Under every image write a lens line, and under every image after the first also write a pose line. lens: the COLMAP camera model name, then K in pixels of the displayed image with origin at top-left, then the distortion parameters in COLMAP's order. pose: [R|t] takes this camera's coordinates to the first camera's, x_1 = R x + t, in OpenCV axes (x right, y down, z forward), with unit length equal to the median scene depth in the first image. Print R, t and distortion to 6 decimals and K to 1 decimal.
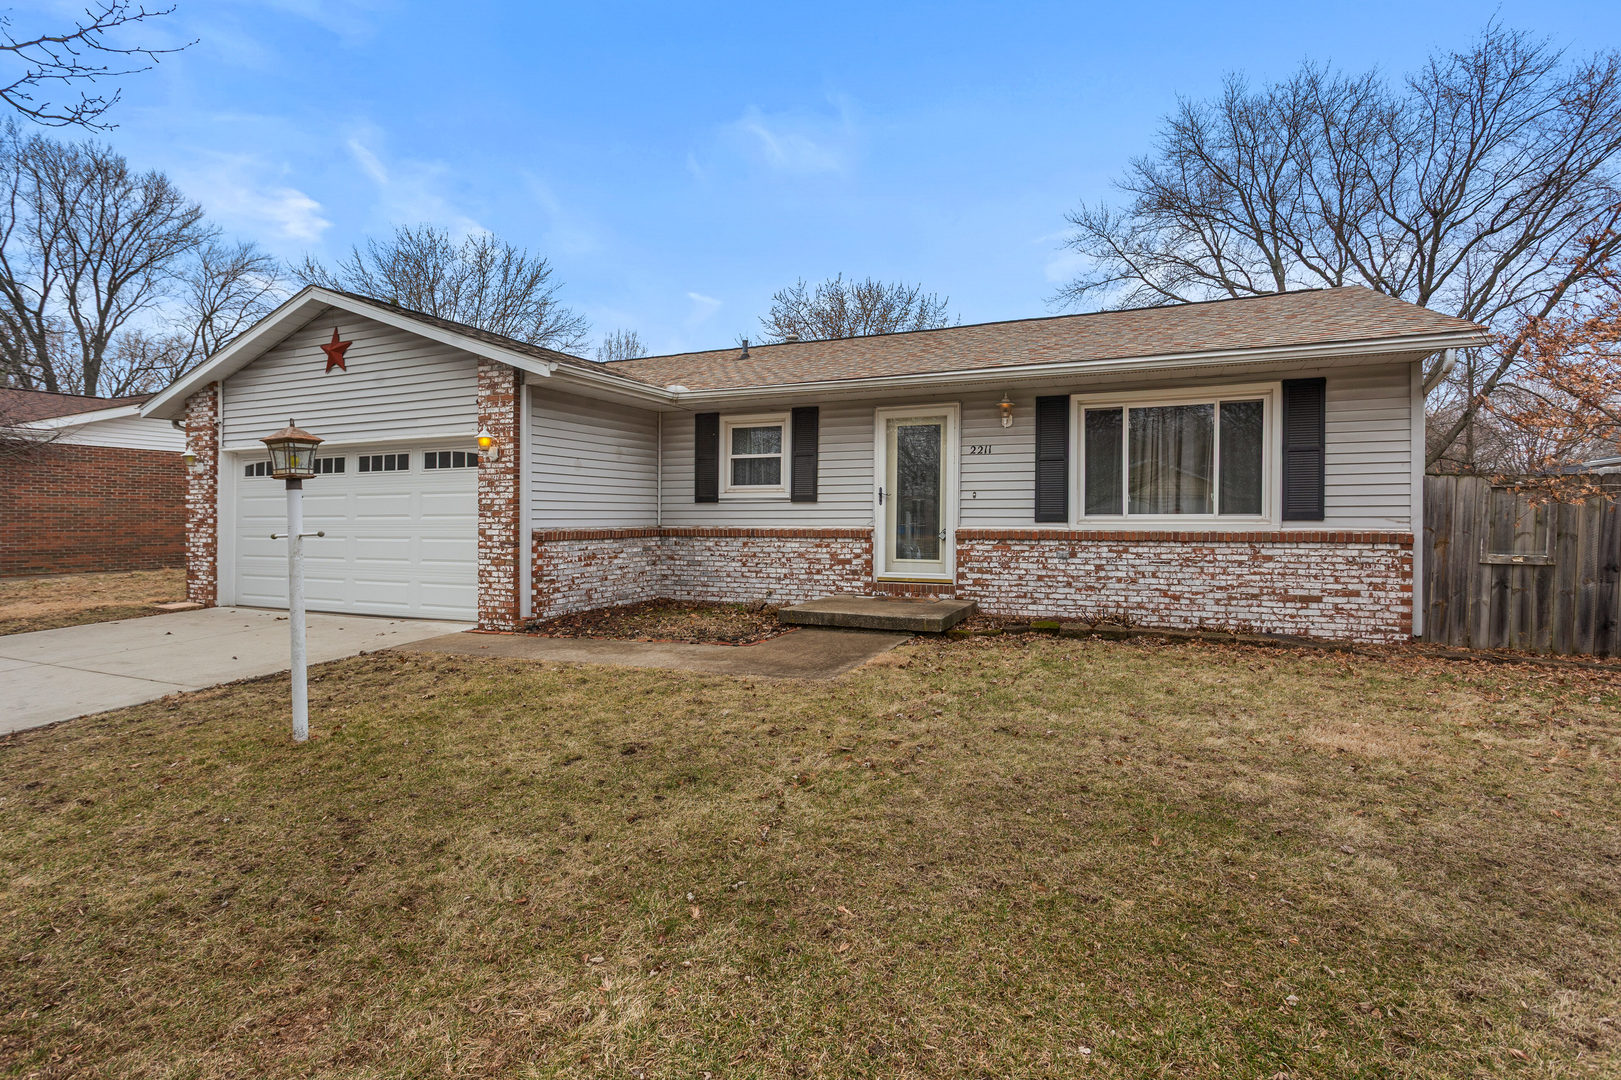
lens RADIAL K [[797.7, 0, 811.9], [0, 797.7, 523.4], [0, 0, 1]] dist [0.000777, 0.001461]
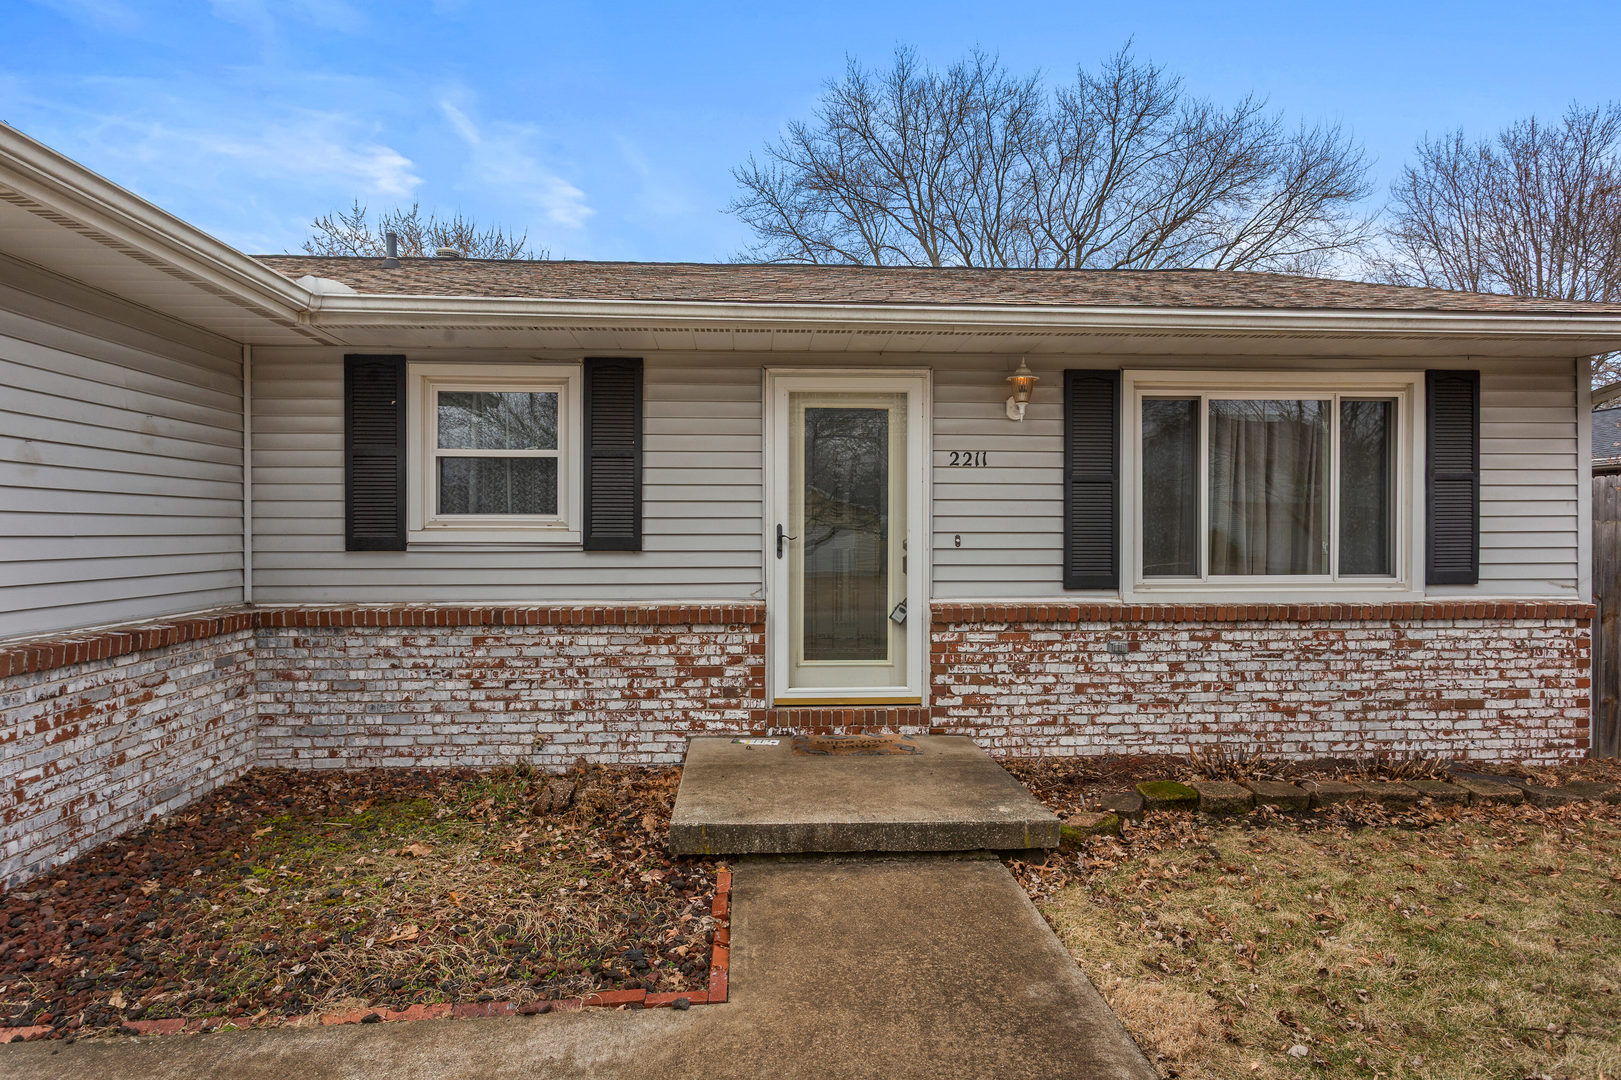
lens RADIAL K [[907.1, 0, 799.3], [0, 907.1, 546.9], [0, 0, 1]] dist [-0.000787, 0.002515]
pose [[0.888702, -0.007179, 0.458429, -0.185030], [0.003387, 0.999953, 0.009095, -0.038824], [-0.458472, -0.006530, 0.888685, 0.512461]]
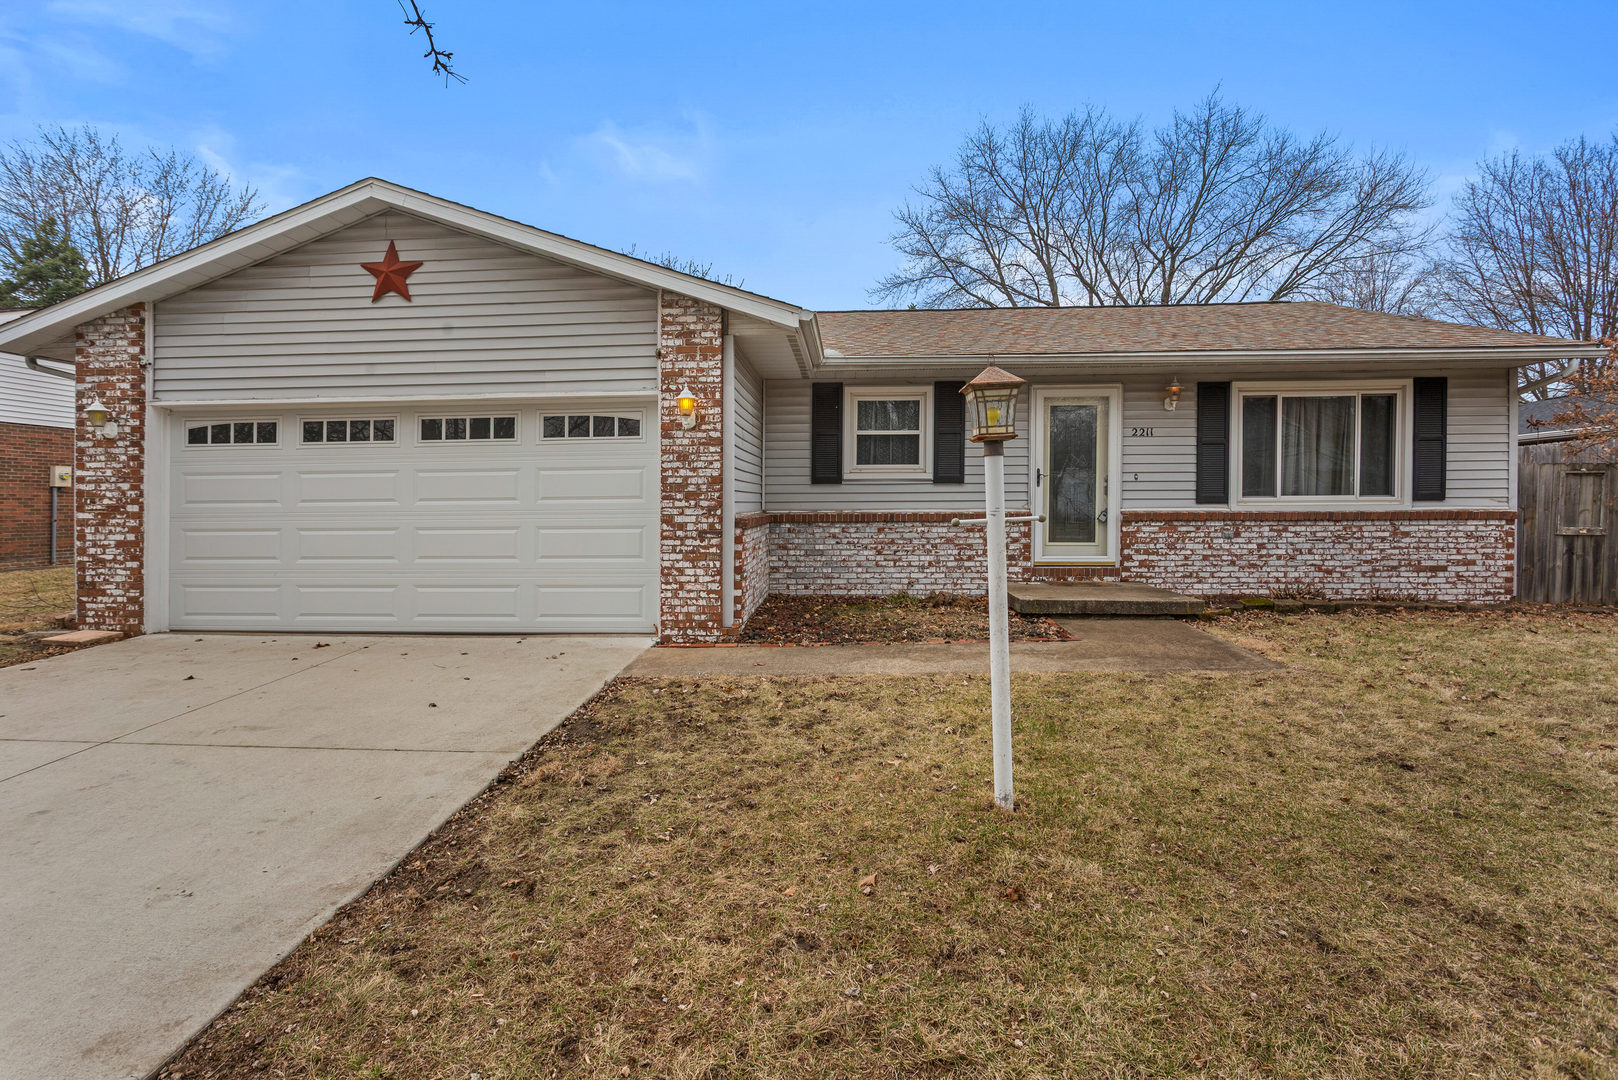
lens RADIAL K [[795.4, 0, 804.9], [0, 795.4, 530.1], [0, 0, 1]] dist [-0.013604, 0.005654]
pose [[0.938402, -0.015869, 0.345181, -0.551105], [0.007126, 0.999621, 0.026585, 0.001575], [-0.345472, -0.022487, 0.938160, 0.212177]]
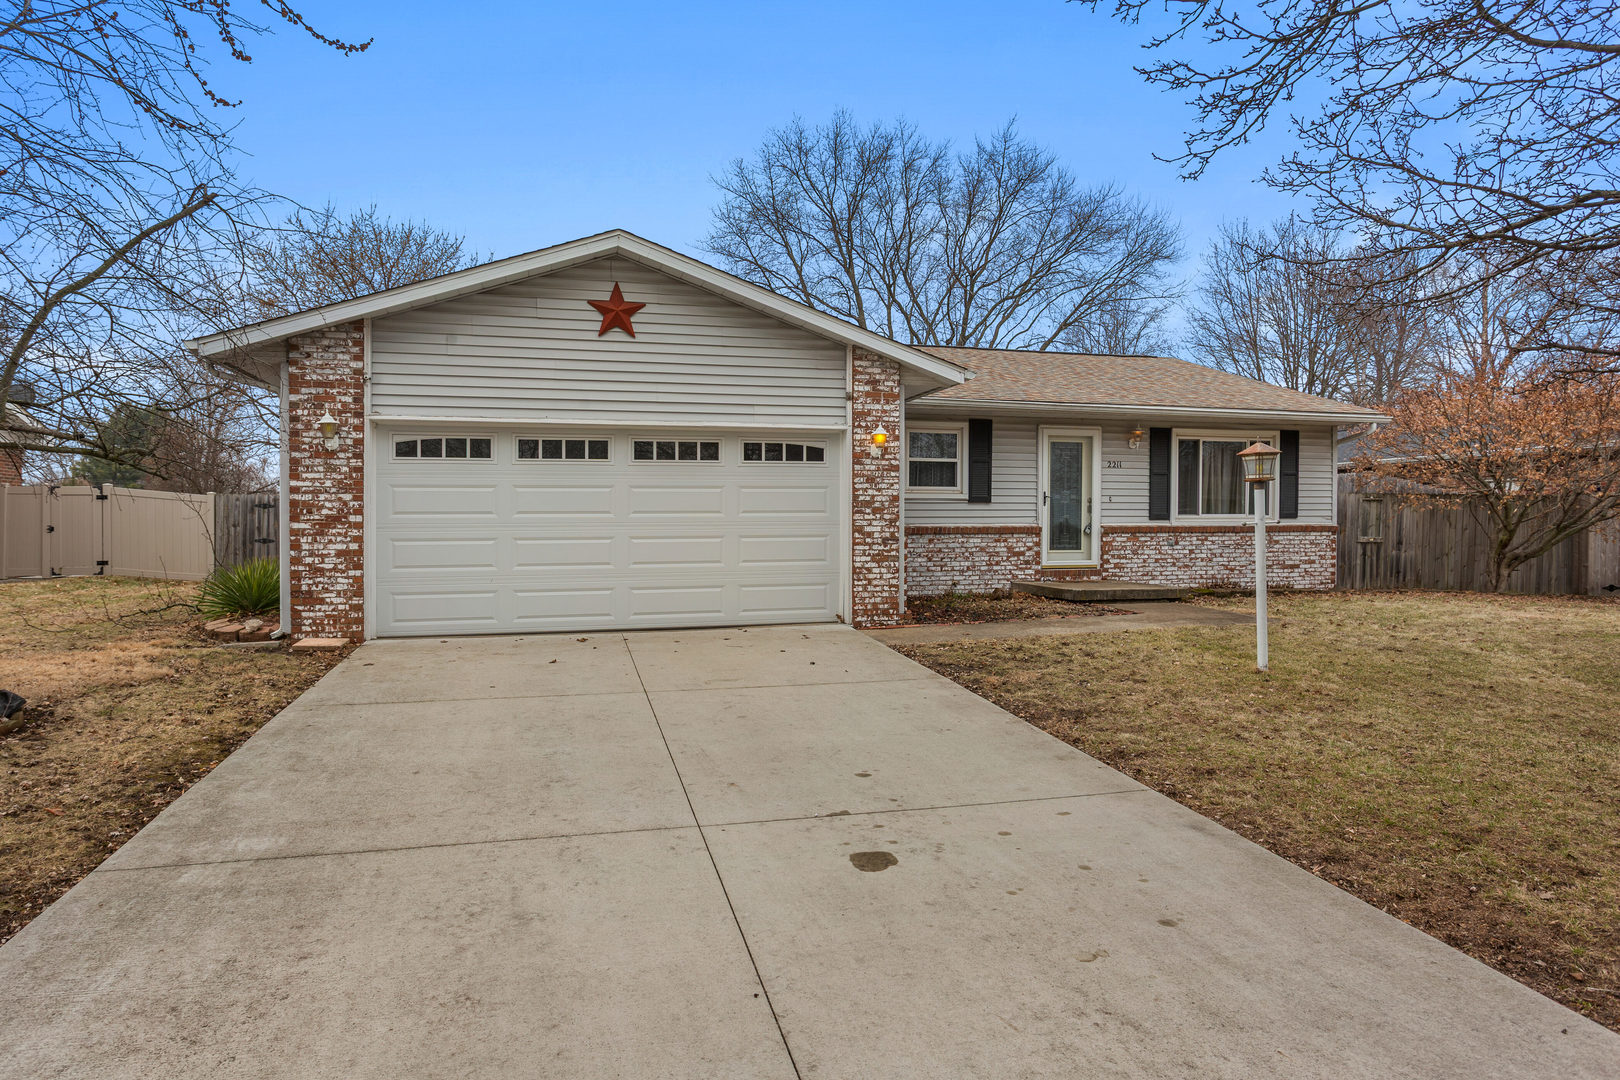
lens RADIAL K [[939.1, 0, 810.2], [0, 939.1, 566.6], [0, 0, 1]] dist [-0.003453, -0.000022]
pose [[0.767439, -0.030461, 0.640398, -1.196179], [0.006640, 0.999195, 0.039570, 0.010886], [-0.641088, -0.026115, 0.767023, 0.139985]]
